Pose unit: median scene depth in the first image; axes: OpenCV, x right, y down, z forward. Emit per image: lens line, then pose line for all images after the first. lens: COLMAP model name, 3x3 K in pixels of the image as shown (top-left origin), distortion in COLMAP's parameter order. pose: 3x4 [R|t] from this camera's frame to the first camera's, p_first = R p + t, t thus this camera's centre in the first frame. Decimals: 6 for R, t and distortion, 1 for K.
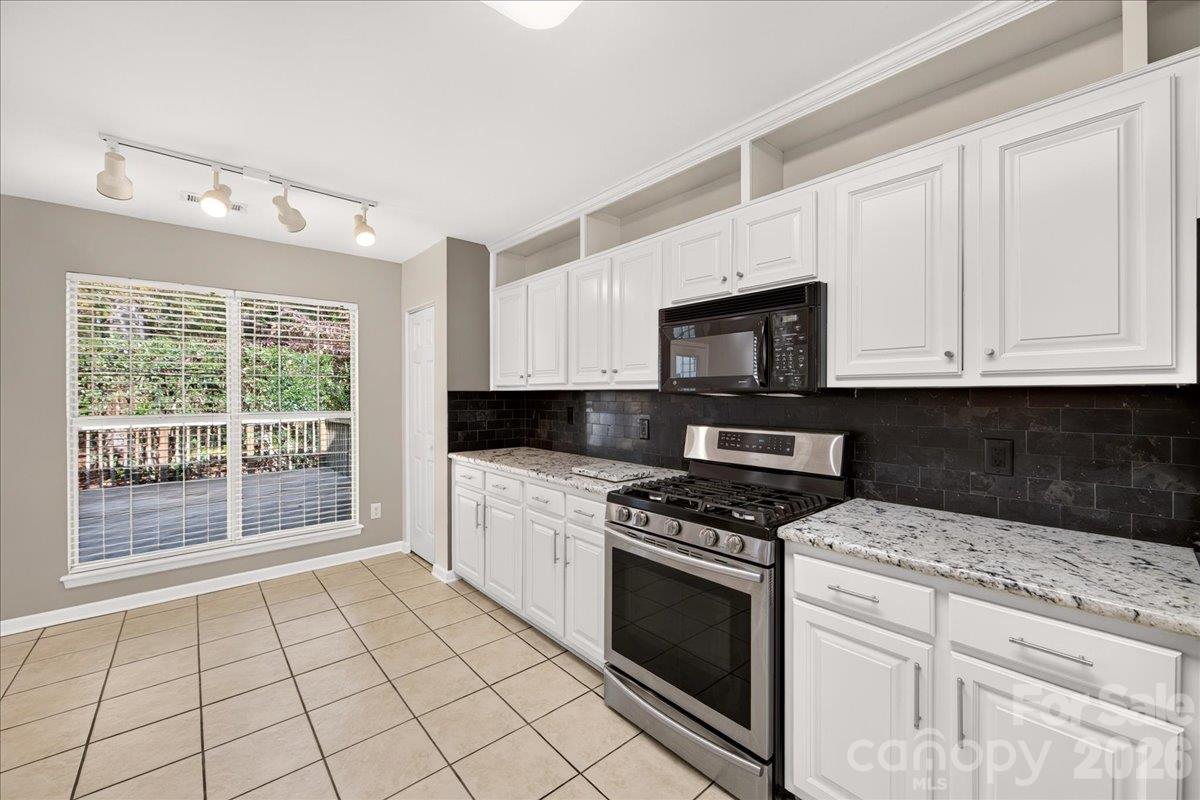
lens RADIAL K [[476.4, 0, 598.3], [0, 476.4, 394.6], [0, 0, 1]] dist [0.007317, -0.000443]
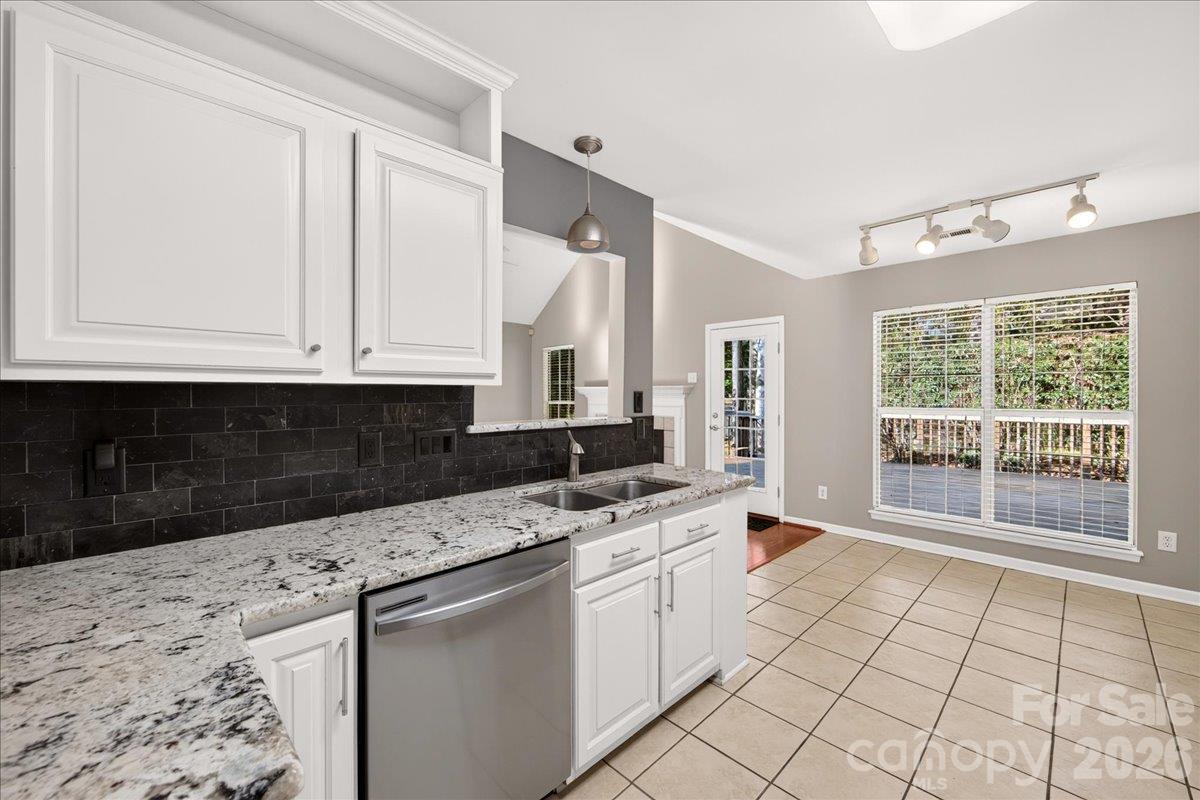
lens RADIAL K [[476.4, 0, 605.6], [0, 476.4, 394.6], [0, 0, 1]] dist [0.007317, -0.000443]
pose [[0.080943, 0.007346, -0.996692, 0.293605], [-0.001823, 0.999972, 0.007222, -0.000392], [0.996717, 0.001232, 0.080954, 0.024864]]
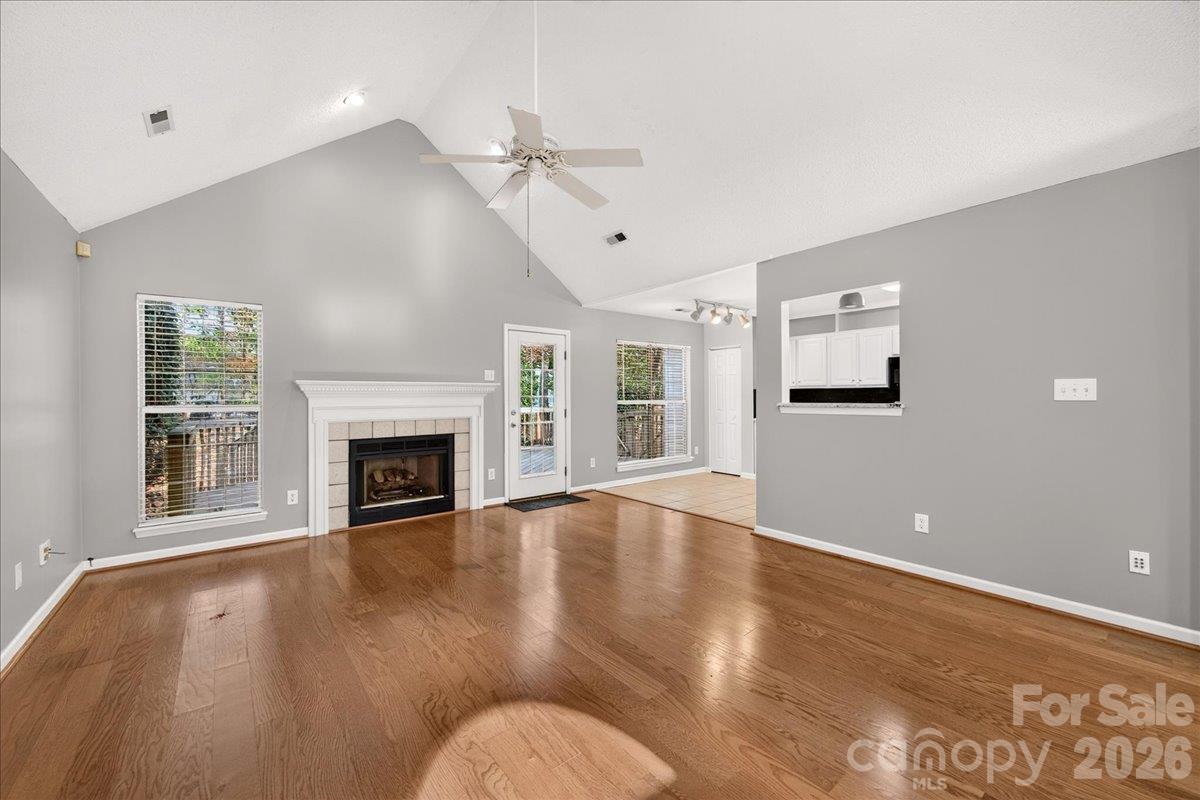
lens RADIAL K [[476.4, 0, 597.7], [0, 476.4, 398.9], [0, 0, 1]] dist [0.007317, -0.000443]
pose [[0.999491, -0.002836, -0.031780, -0.984360], [0.002845, 0.999996, 0.000237, 0.034300], [0.031779, -0.000327, 0.999495, -1.197616]]
